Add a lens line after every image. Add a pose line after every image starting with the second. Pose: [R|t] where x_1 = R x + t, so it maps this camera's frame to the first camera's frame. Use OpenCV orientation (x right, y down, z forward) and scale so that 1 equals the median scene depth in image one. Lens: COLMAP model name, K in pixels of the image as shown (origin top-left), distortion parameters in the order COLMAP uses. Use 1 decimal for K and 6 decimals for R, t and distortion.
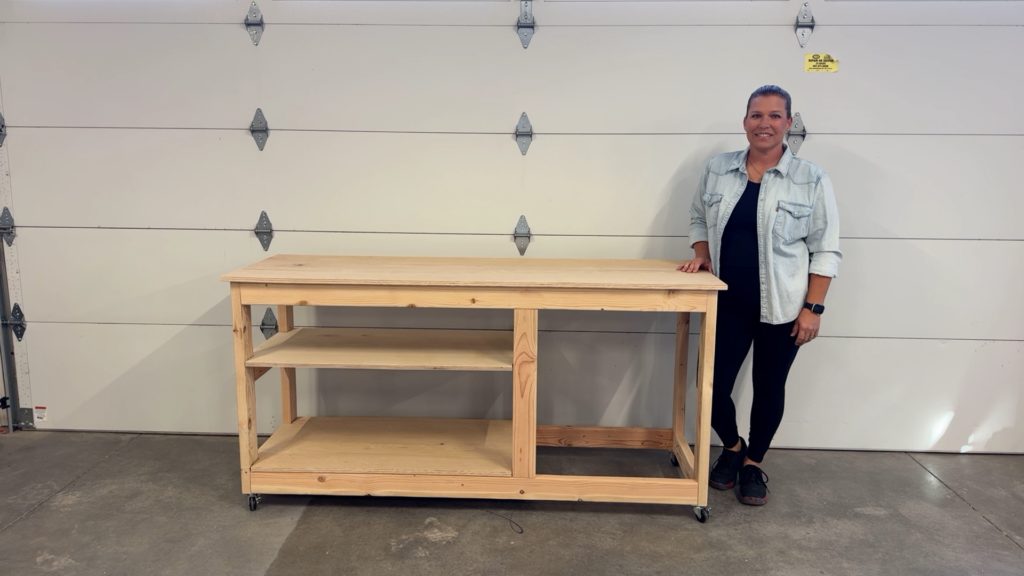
lens RADIAL K [[772.7, 0, 515.2], [0, 772.7, 285.4], [0, 0, 1]] dist [0.044669, -0.062230]
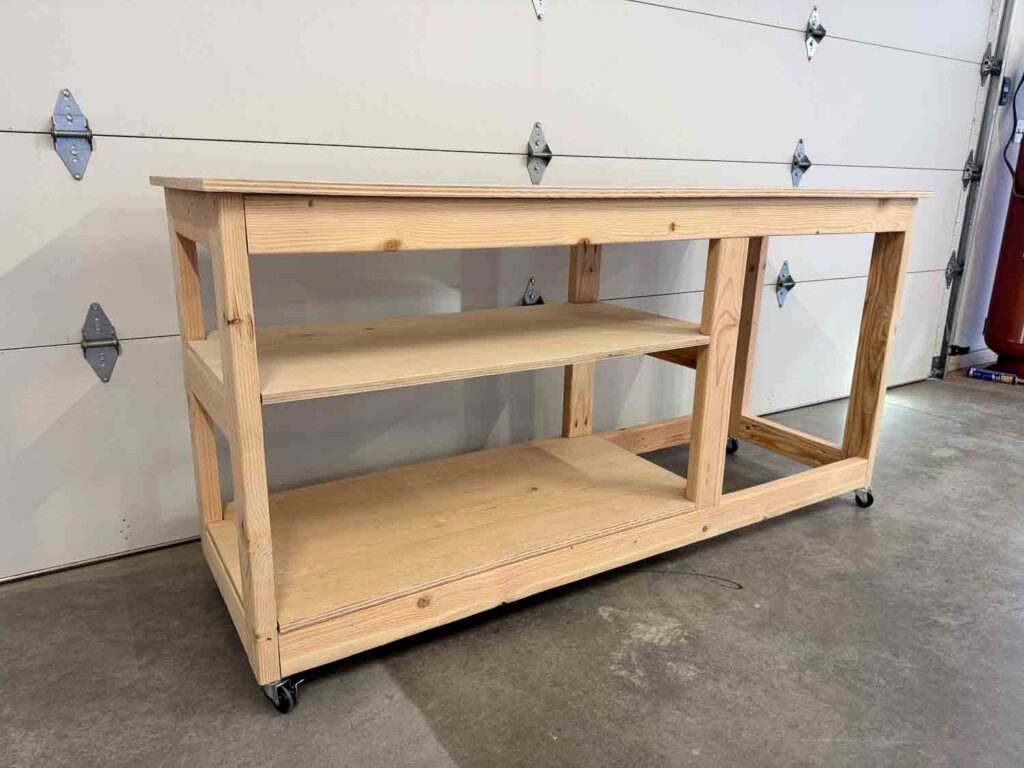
lens RADIAL K [[732.1, 0, 510.8], [0, 732.1, 386.9], [0, 0, 1]] dist [0.000779, -0.007193]
pose [[0.826483, -0.146254, 0.543632, -0.448701], [0.087189, 0.987266, 0.133053, 0.052150], [-0.556170, -0.062567, 0.828710, 0.589601]]
